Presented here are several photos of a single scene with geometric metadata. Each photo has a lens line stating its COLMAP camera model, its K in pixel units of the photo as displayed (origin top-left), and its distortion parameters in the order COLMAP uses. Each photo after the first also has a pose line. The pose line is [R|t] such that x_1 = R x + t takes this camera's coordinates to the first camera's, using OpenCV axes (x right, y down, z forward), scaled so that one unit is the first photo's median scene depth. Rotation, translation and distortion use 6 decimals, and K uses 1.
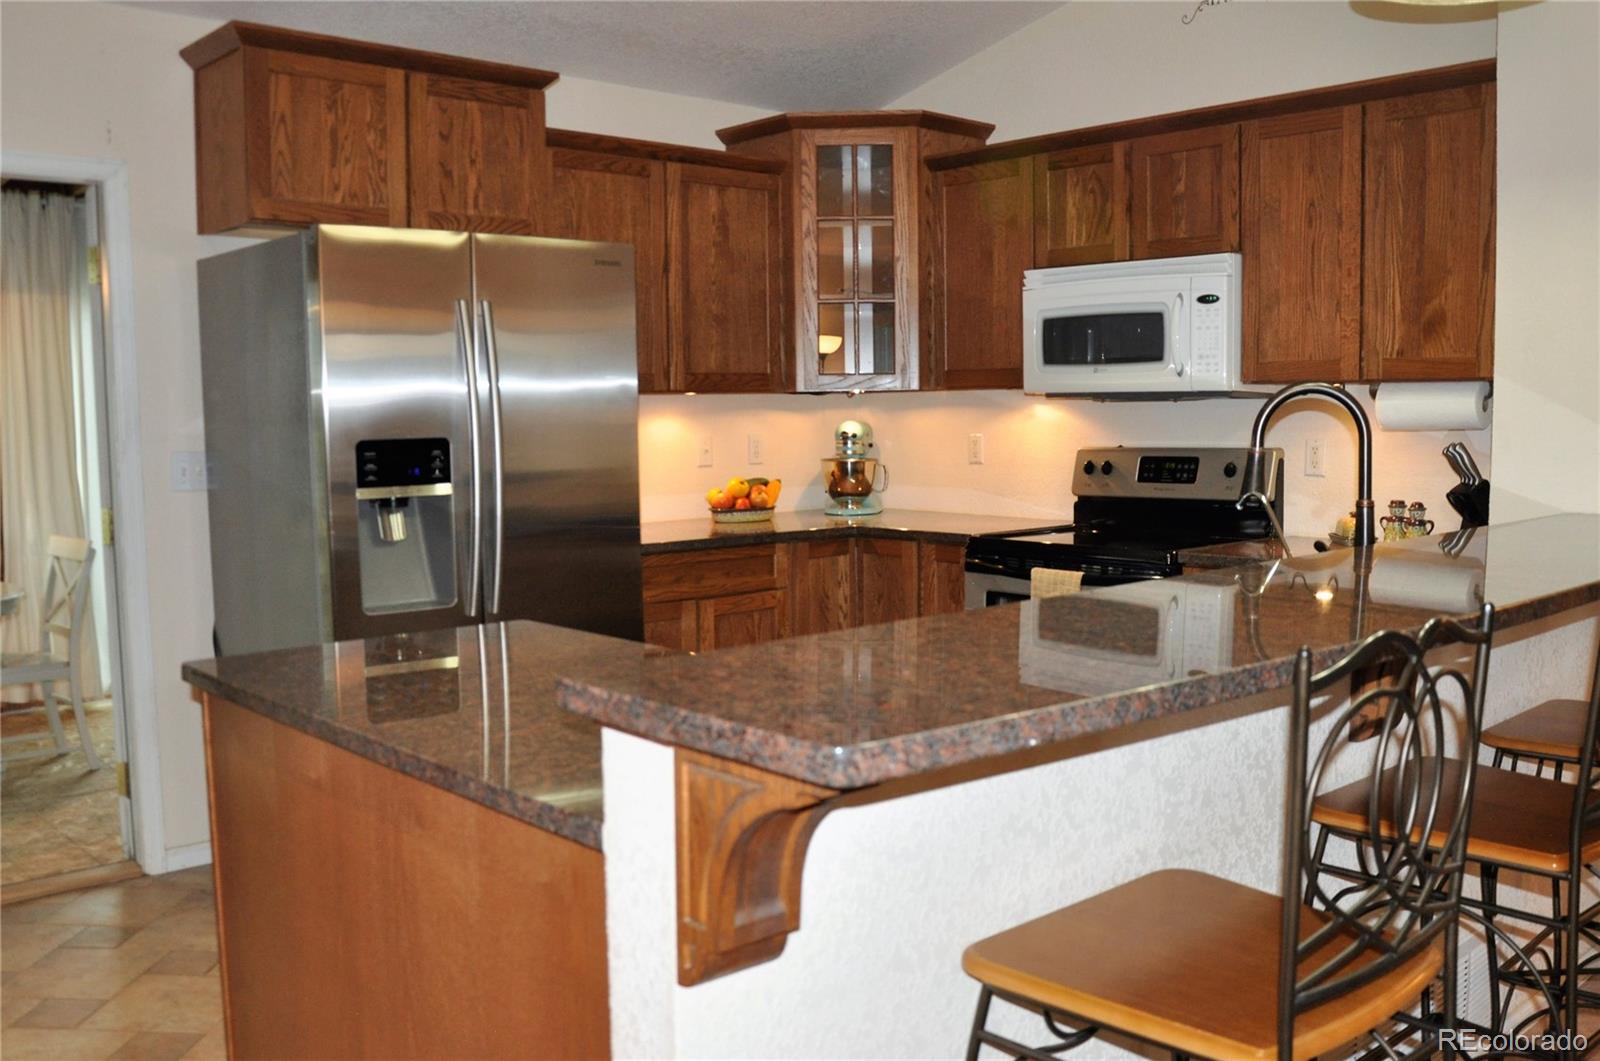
lens RADIAL K [[1427.4, 0, 796.8], [0, 1427.4, 534.8], [0, 0, 1]] dist [-0.108535, 0.032004]
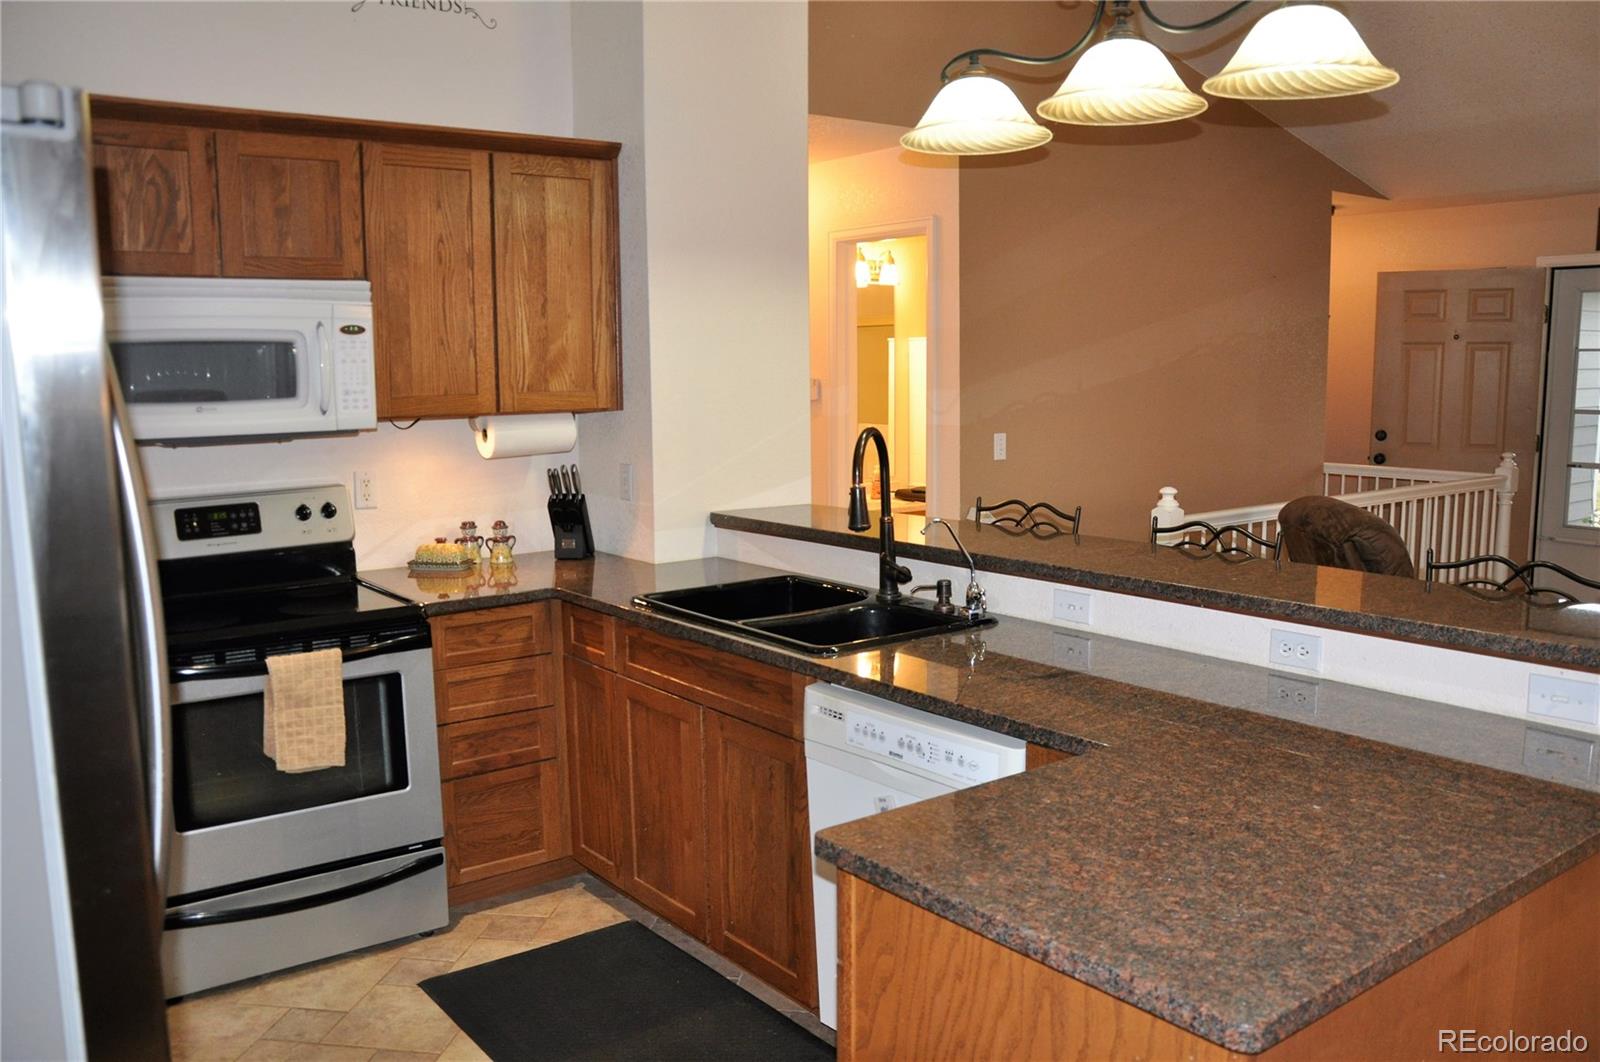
lens RADIAL K [[1319.7, 0, 811.0], [0, 1319.7, 545.8], [0, 0, 1]] dist [-0.137761, 0.103237]
pose [[0.081379, -0.129666, 0.988213, -0.540125], [0.096074, 0.987905, 0.121714, -0.102147], [-0.992042, 0.085037, 0.092852, 0.637899]]
